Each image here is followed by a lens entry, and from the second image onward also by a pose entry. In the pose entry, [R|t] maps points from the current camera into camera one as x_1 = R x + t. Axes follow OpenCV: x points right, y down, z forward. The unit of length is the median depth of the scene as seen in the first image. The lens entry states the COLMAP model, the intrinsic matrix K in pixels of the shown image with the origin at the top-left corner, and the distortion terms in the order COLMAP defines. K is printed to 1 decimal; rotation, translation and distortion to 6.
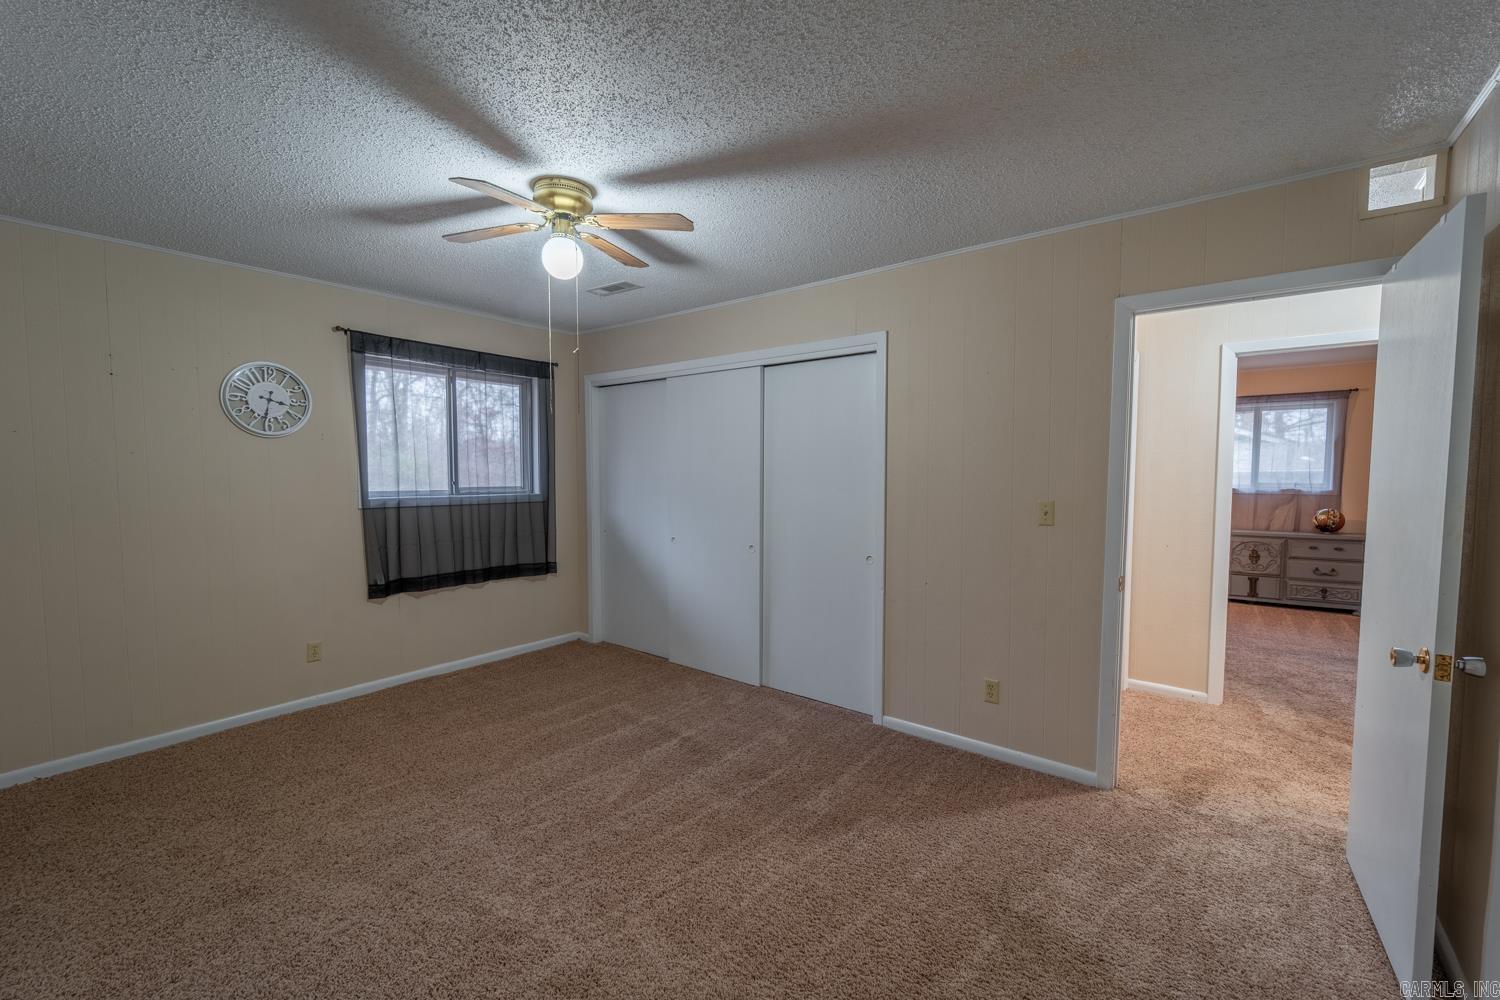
lens RADIAL K [[600.1, 0, 750.0], [0, 600.1, 500.0], [0, 0, 1]] dist [-0.001241, -0.000278]
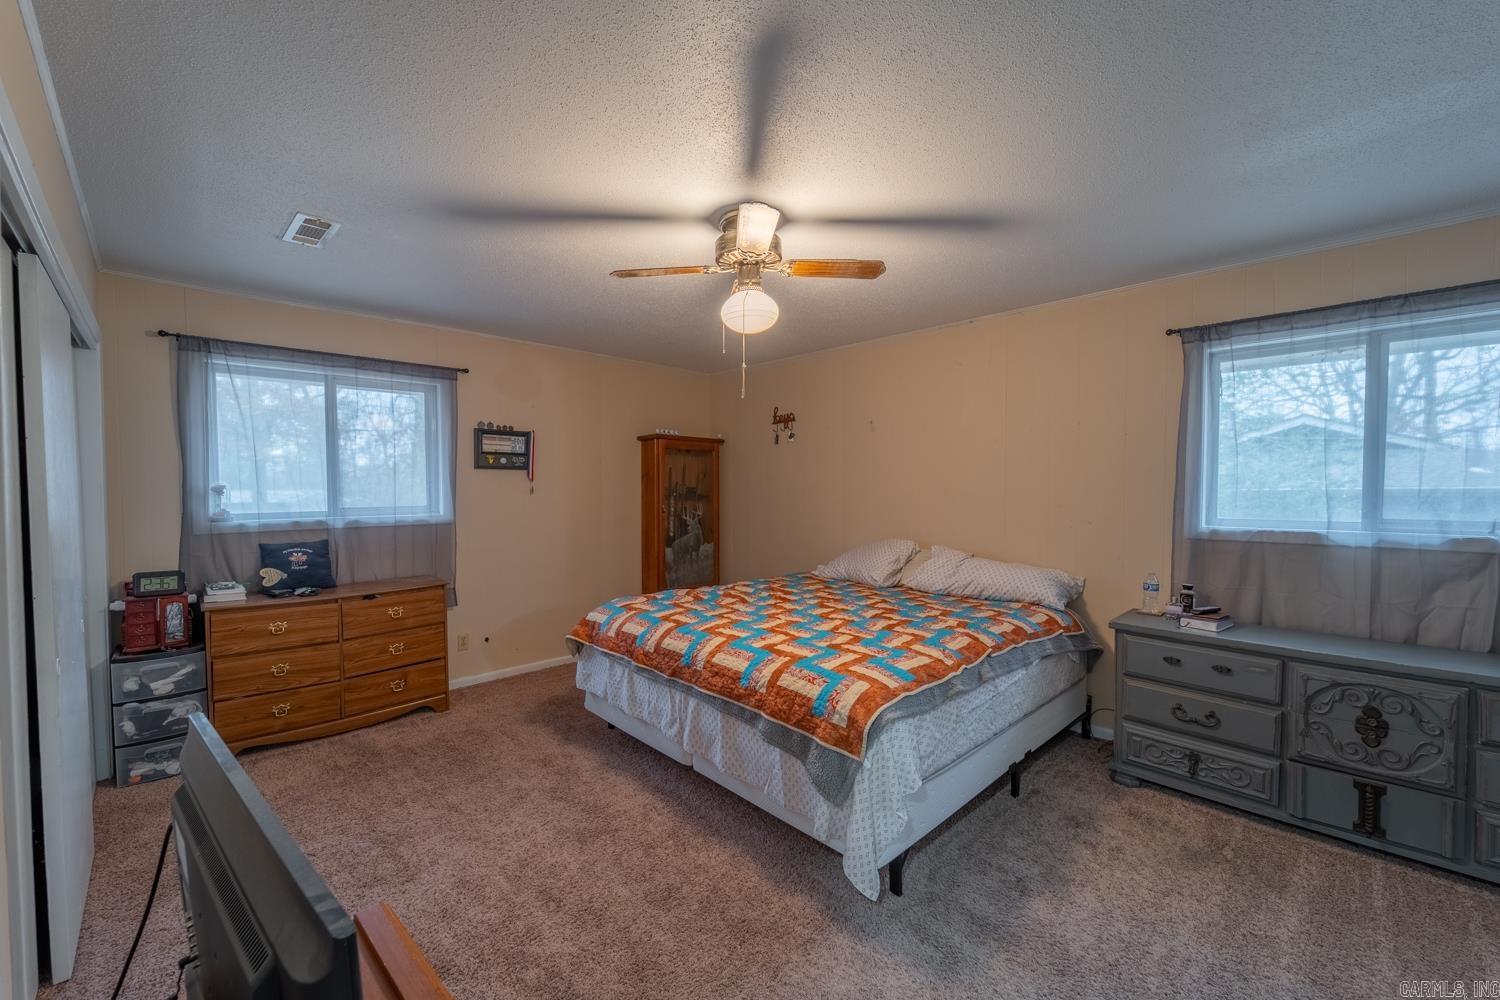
lens RADIAL K [[574.8, 0, 750.0], [0, 574.8, 500.0], [0, 0, 1]] dist [-0.001016, -0.000203]
pose [[0.989705, -0.008578, -0.142868, 0.490486], [0.006843, 0.999897, -0.012629, -0.041377], [0.142961, 0.011521, 0.989661, 0.566624]]
